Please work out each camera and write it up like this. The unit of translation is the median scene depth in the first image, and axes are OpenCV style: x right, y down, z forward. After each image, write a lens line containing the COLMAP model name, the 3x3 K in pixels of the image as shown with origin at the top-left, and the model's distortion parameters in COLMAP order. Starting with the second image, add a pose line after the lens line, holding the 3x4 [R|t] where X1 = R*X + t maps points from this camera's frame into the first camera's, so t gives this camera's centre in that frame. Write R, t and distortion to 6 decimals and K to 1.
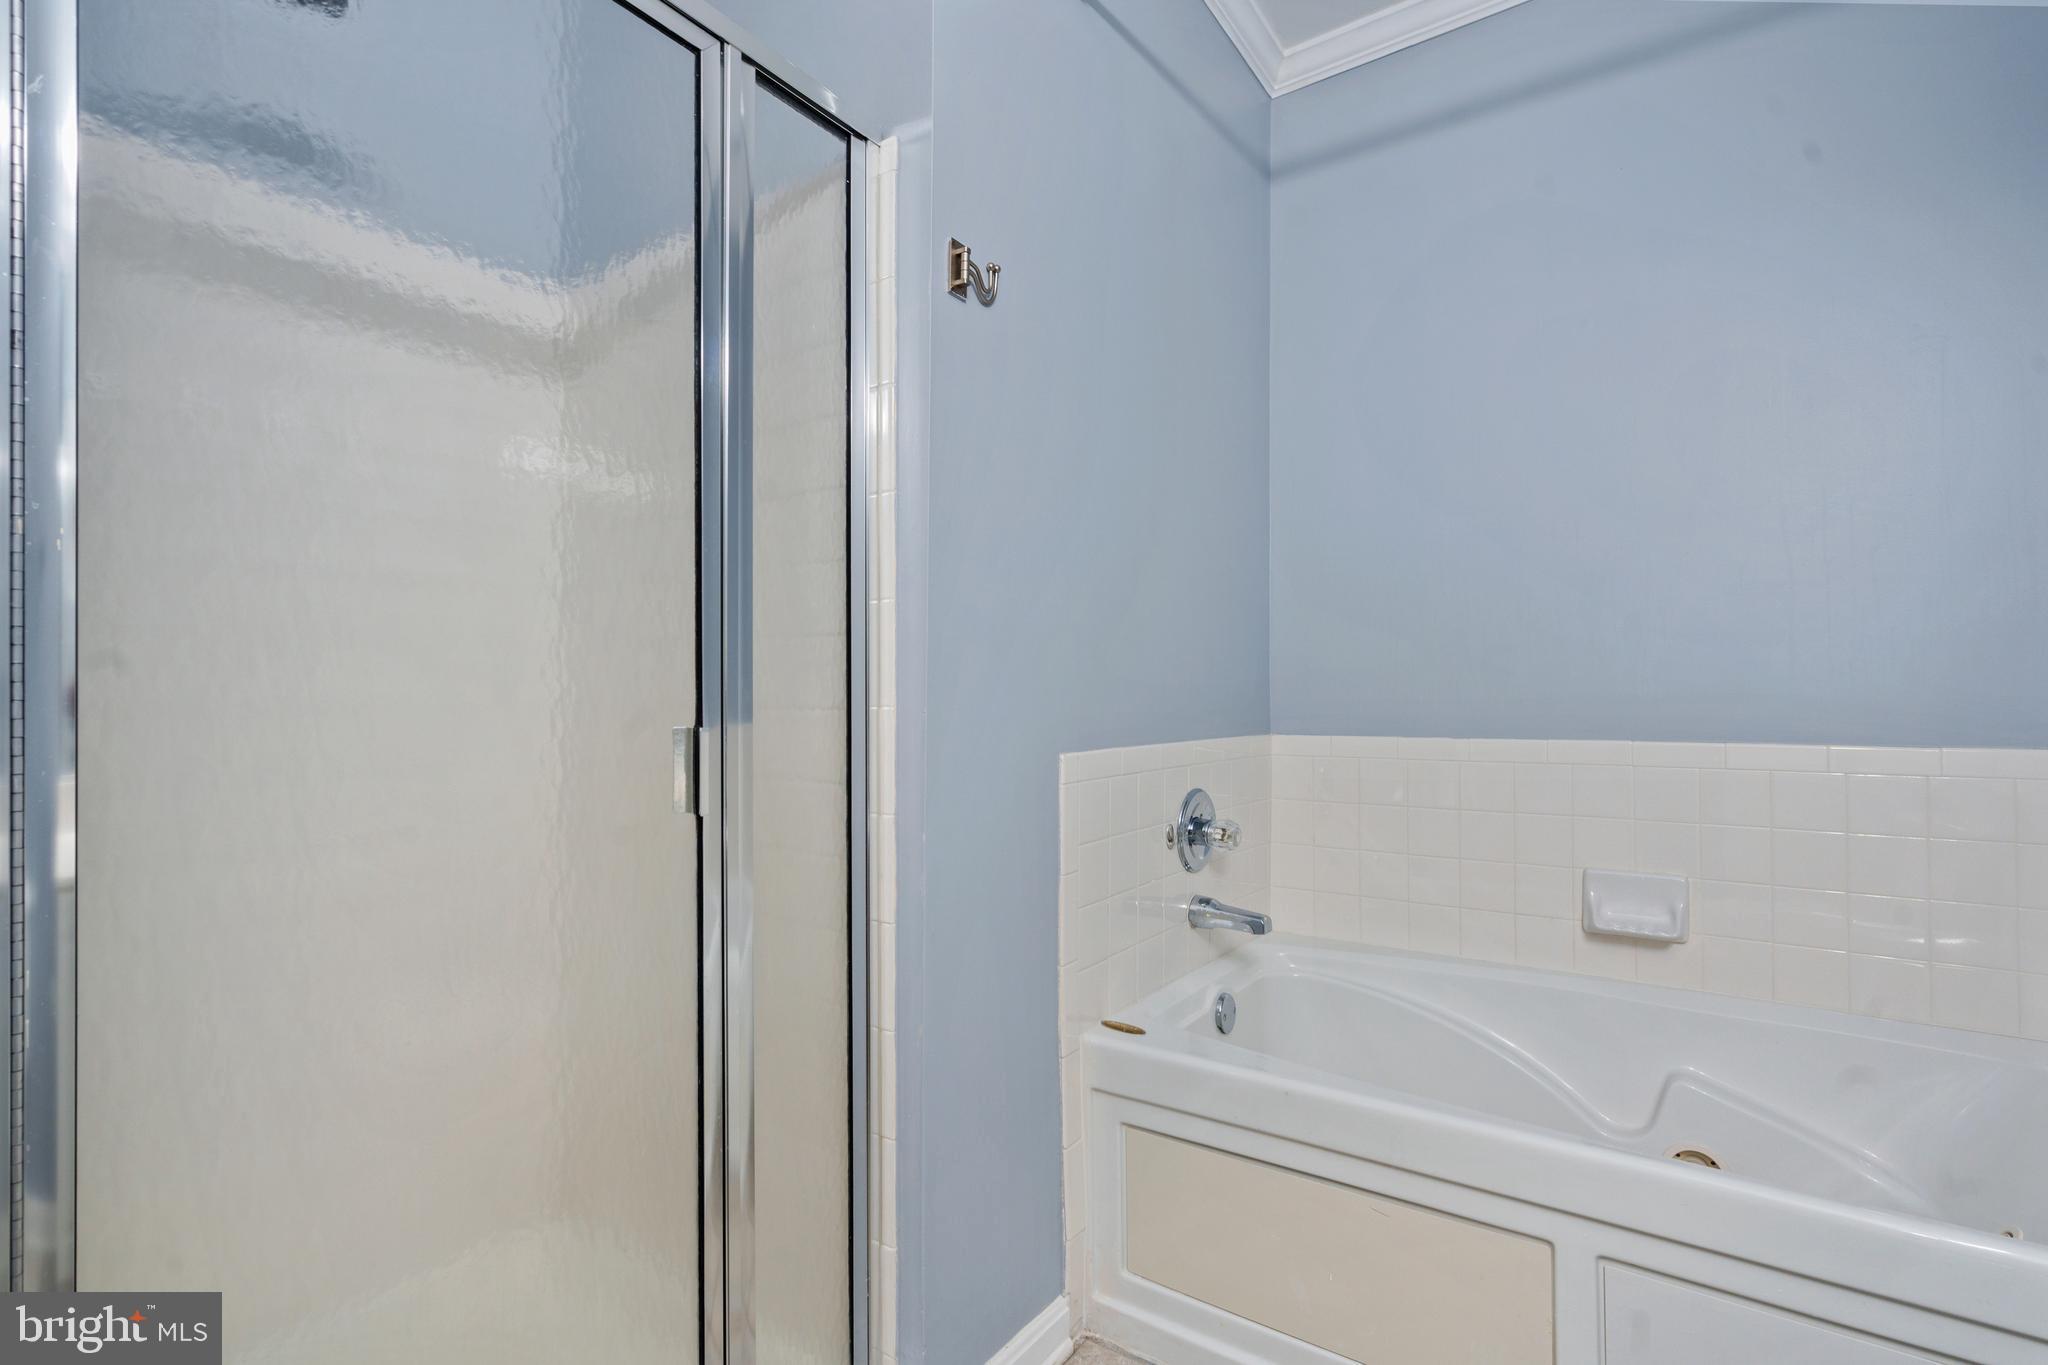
lens RADIAL K [[939.8, 0, 1018.1], [0, 939.8, 684.7], [0, 0, 1]] dist [0.000479, 0.002097]
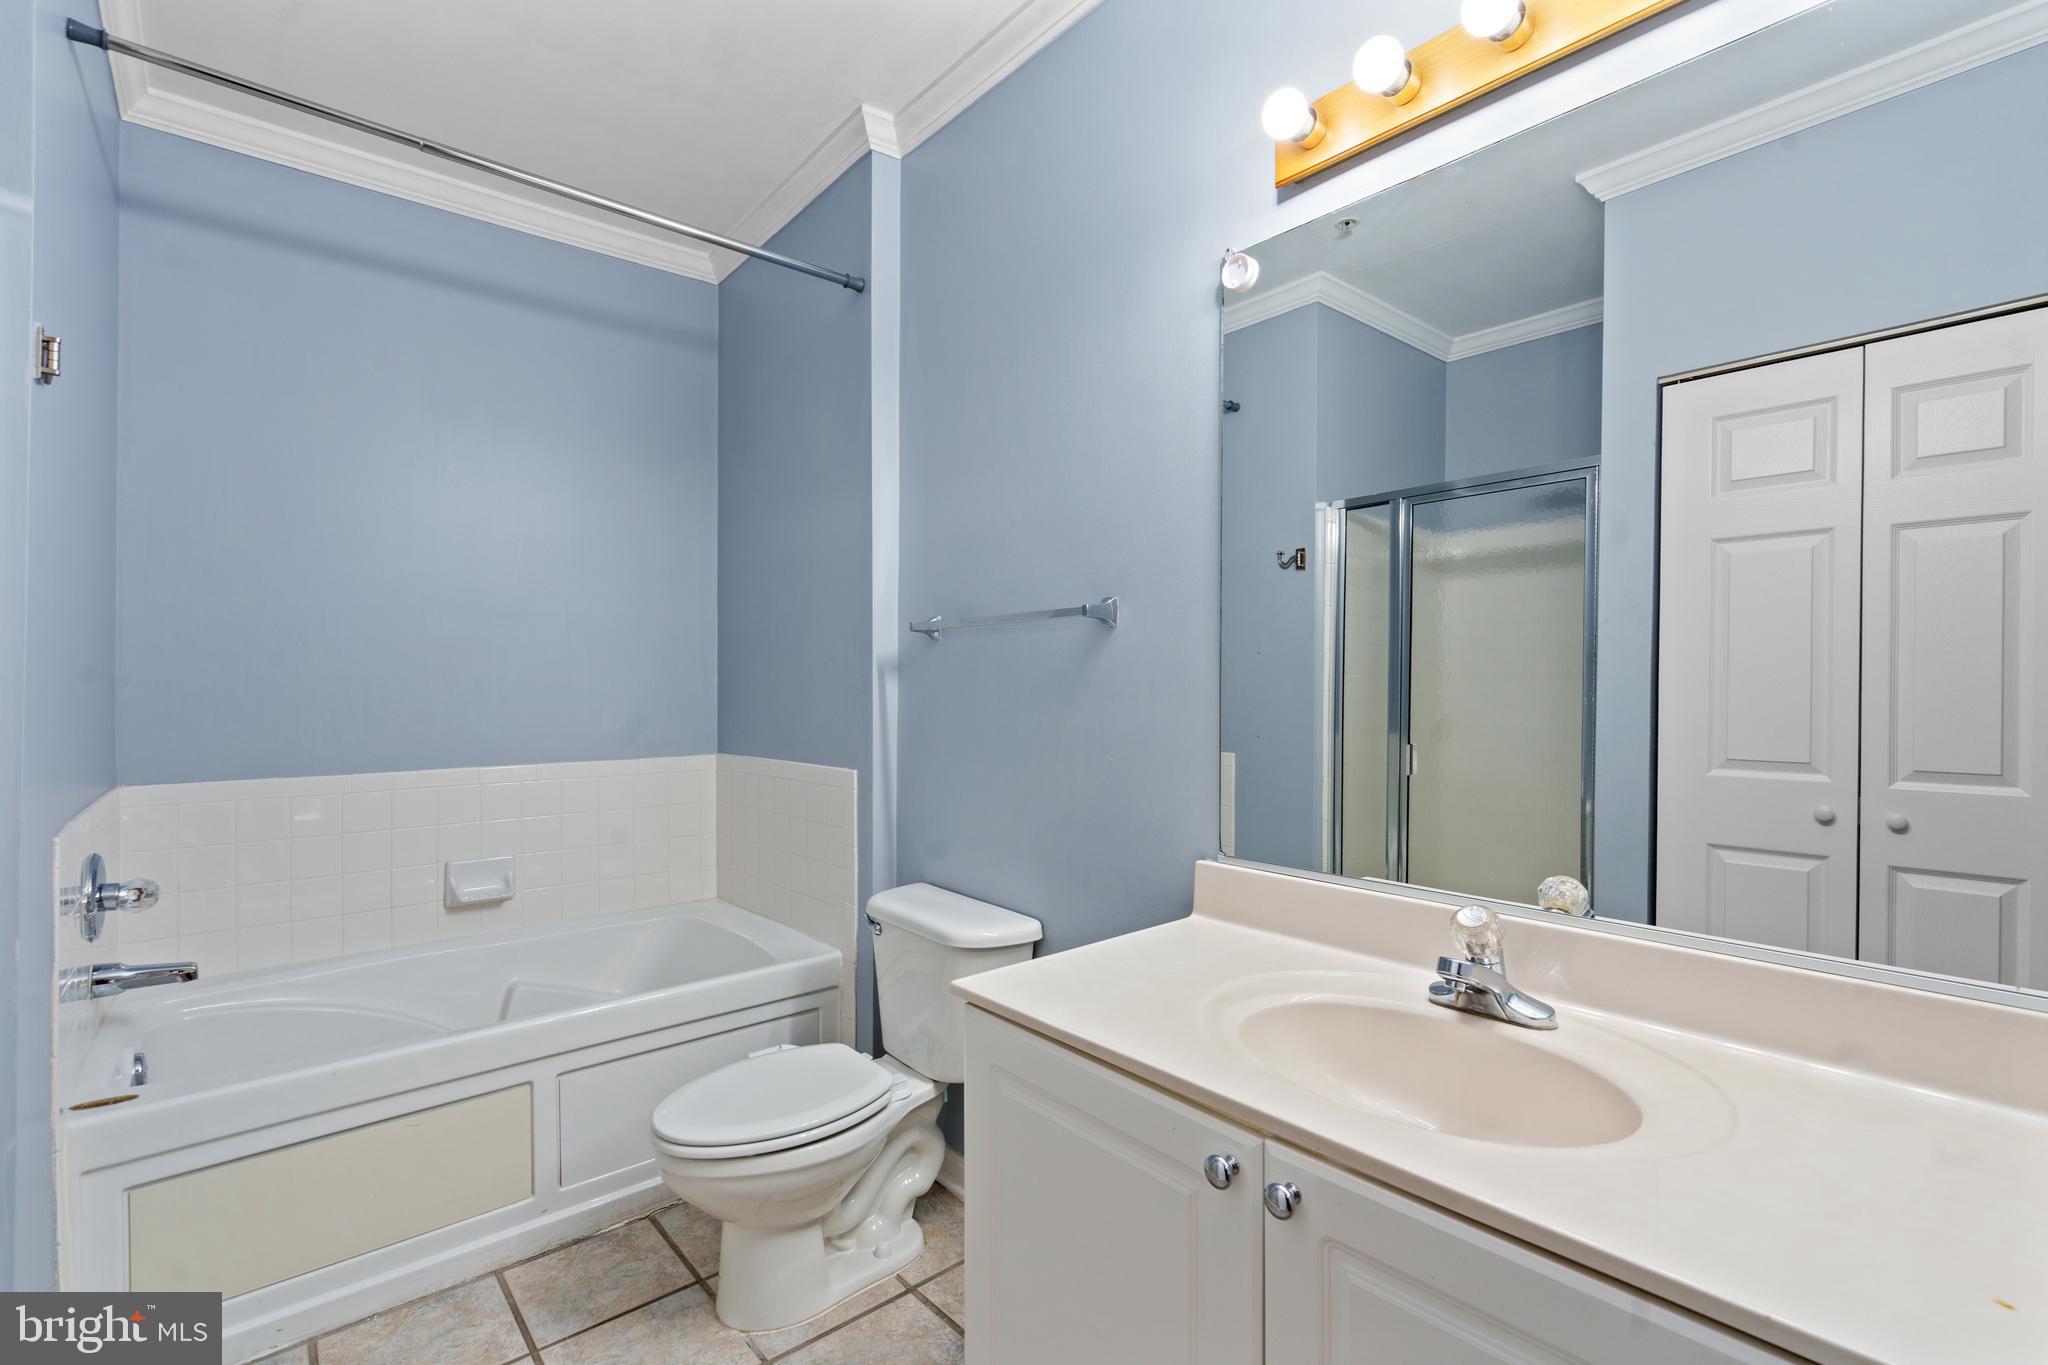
lens RADIAL K [[939.8, 0, 1018.1], [0, 939.8, 684.7], [0, 0, 1]] dist [0.000479, 0.002097]
pose [[0.266368, -0.001813, 0.963870, -0.507857], [-0.008671, 0.999953, 0.004277, -0.077489], [-0.963832, -0.009497, 0.266340, -0.167333]]
